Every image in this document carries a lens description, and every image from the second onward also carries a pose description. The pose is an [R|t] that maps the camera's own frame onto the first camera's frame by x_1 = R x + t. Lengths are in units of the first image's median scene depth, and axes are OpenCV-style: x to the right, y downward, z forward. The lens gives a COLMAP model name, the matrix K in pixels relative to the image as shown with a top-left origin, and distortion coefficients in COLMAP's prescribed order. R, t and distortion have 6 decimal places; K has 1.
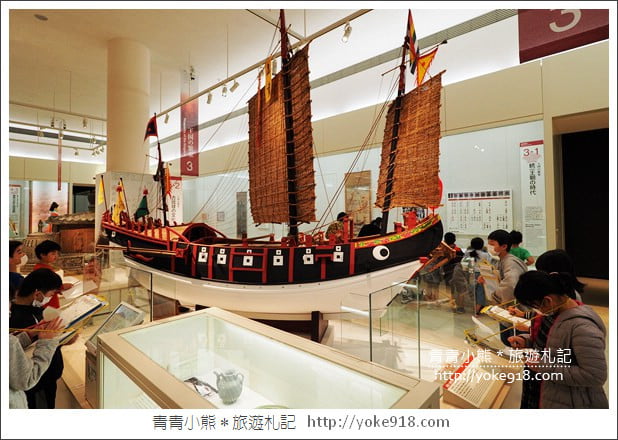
lens RADIAL K [[315.8, 0, 309.0], [0, 315.8, 220.0], [0, 0, 1]] dist [0.022564, 0.000231]
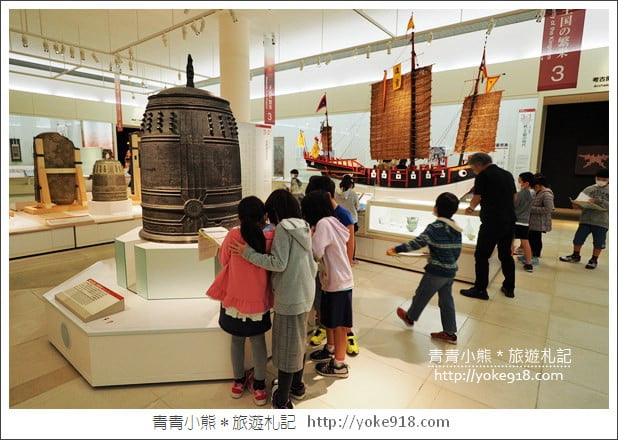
lens RADIAL K [[326.3, 0, 309.0], [0, 326.3, 220.0], [0, 0, 1]] dist [-0.003390, 0.024413]
pose [[0.997044, 0.009048, 0.076297, -0.422739], [-0.021300, 0.986668, 0.161344, 0.034548], [-0.073820, -0.162492, 0.983945, -0.501158]]
